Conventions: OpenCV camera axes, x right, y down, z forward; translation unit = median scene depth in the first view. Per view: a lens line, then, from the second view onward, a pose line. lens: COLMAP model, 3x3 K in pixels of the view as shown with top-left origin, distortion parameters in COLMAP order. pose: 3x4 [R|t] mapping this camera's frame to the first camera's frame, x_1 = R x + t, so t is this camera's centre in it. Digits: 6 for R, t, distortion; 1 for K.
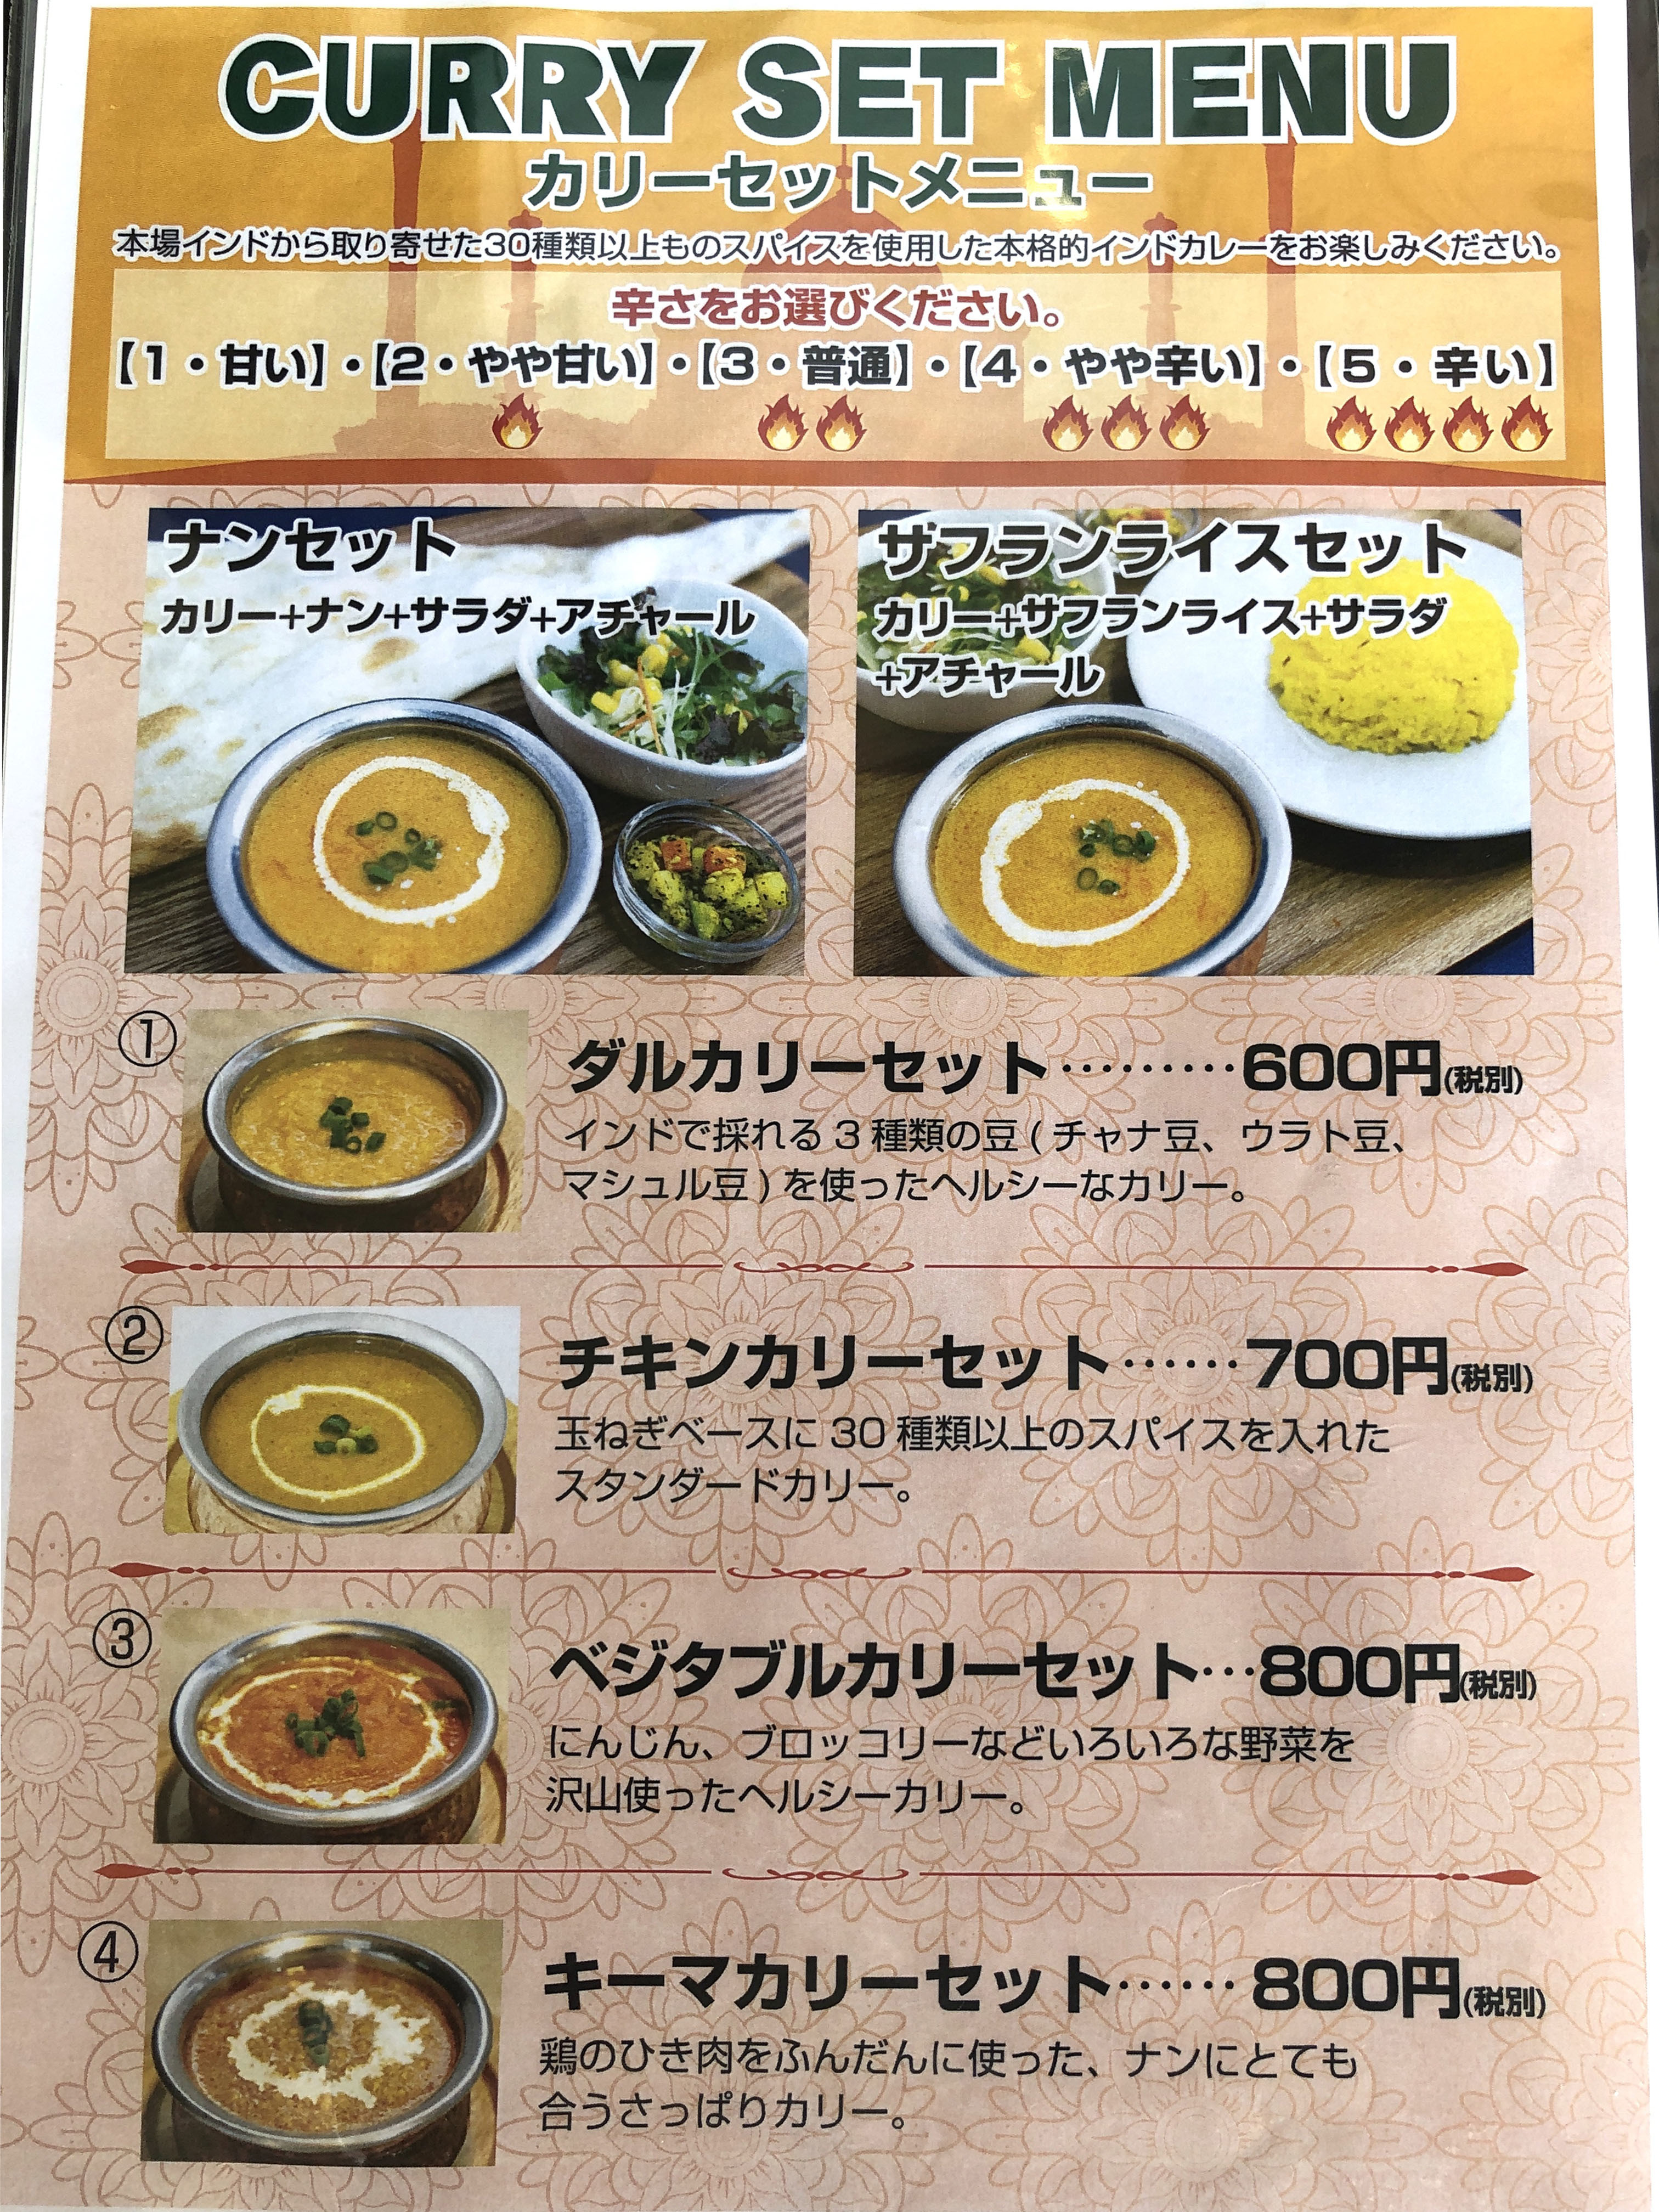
lens RADIAL K [[1784.2, 0, 753.4], [0, 1784.2, 1107.3], [0, 0, 1]] dist [-0.035352, 0.089113]
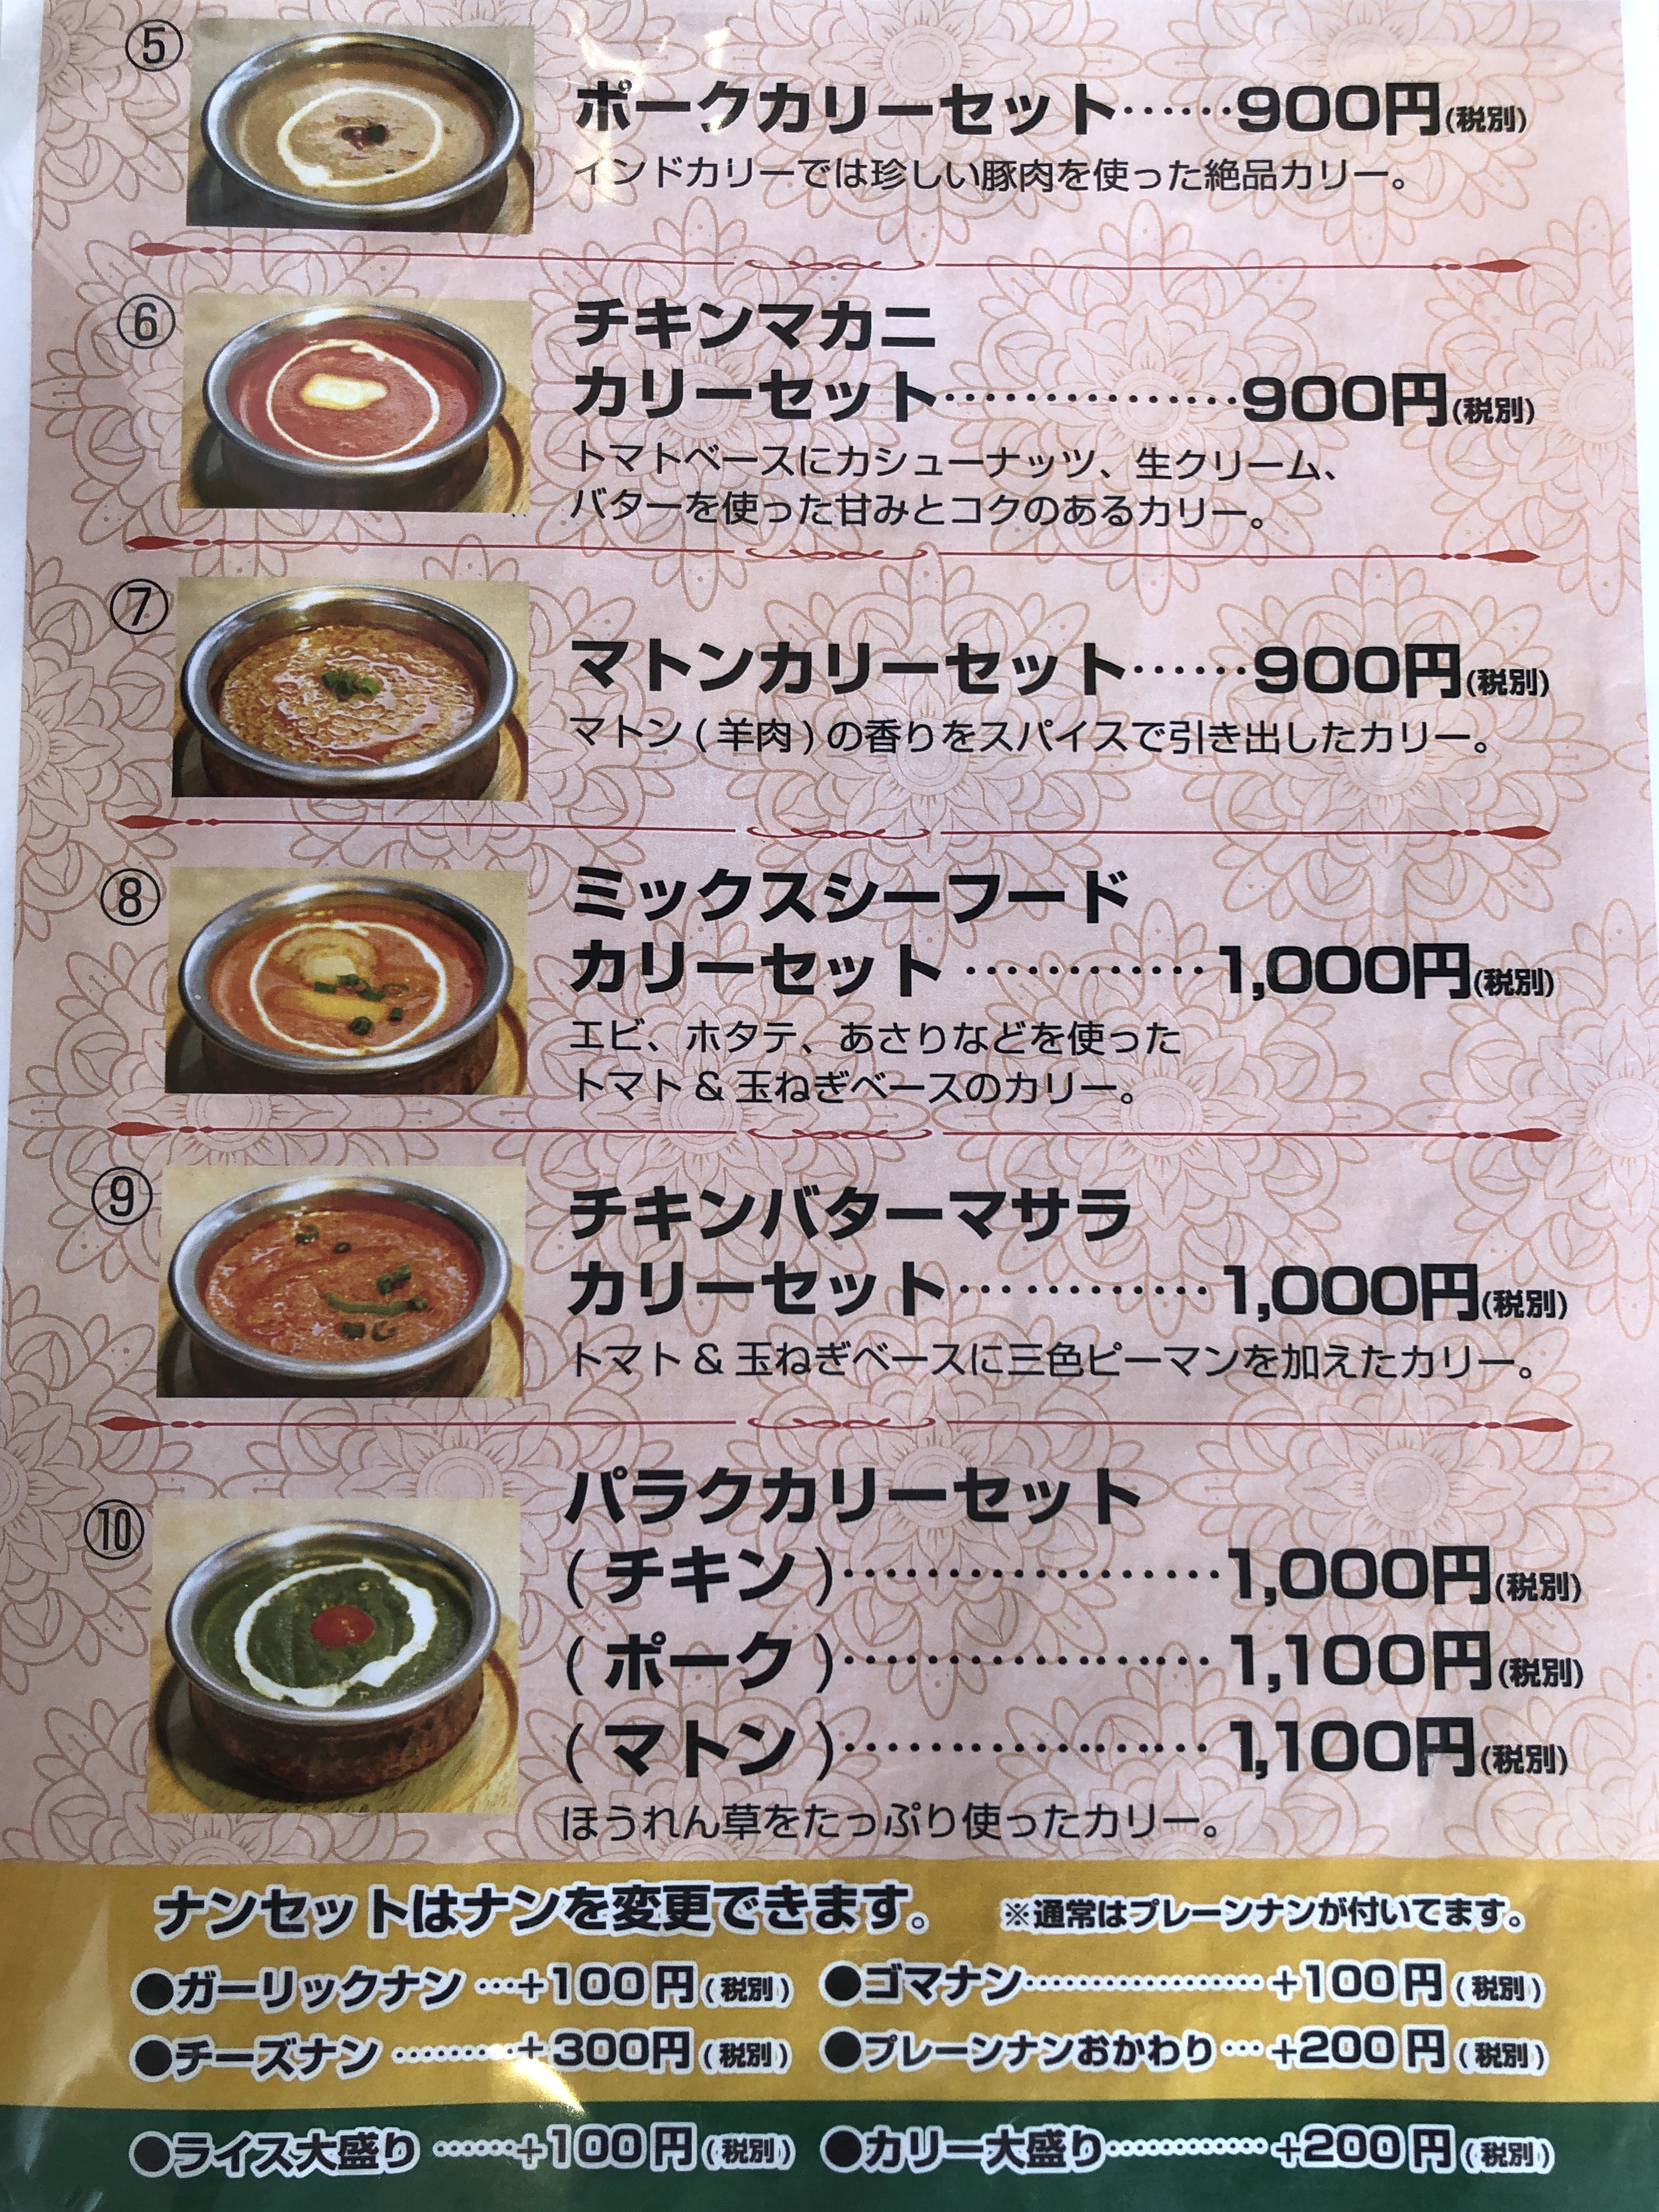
lens RADIAL K [[1844.9, 0, 829.5], [0, 1844.9, 1106.0], [0, 0, 1]] dist [0.045044, -0.113575]
pose [[0.999264, -0.017073, 0.034356, -0.008063], [0.016858, 0.999837, 0.006539, 0.558380], [-0.034462, -0.005955, 0.999388, -0.046817]]
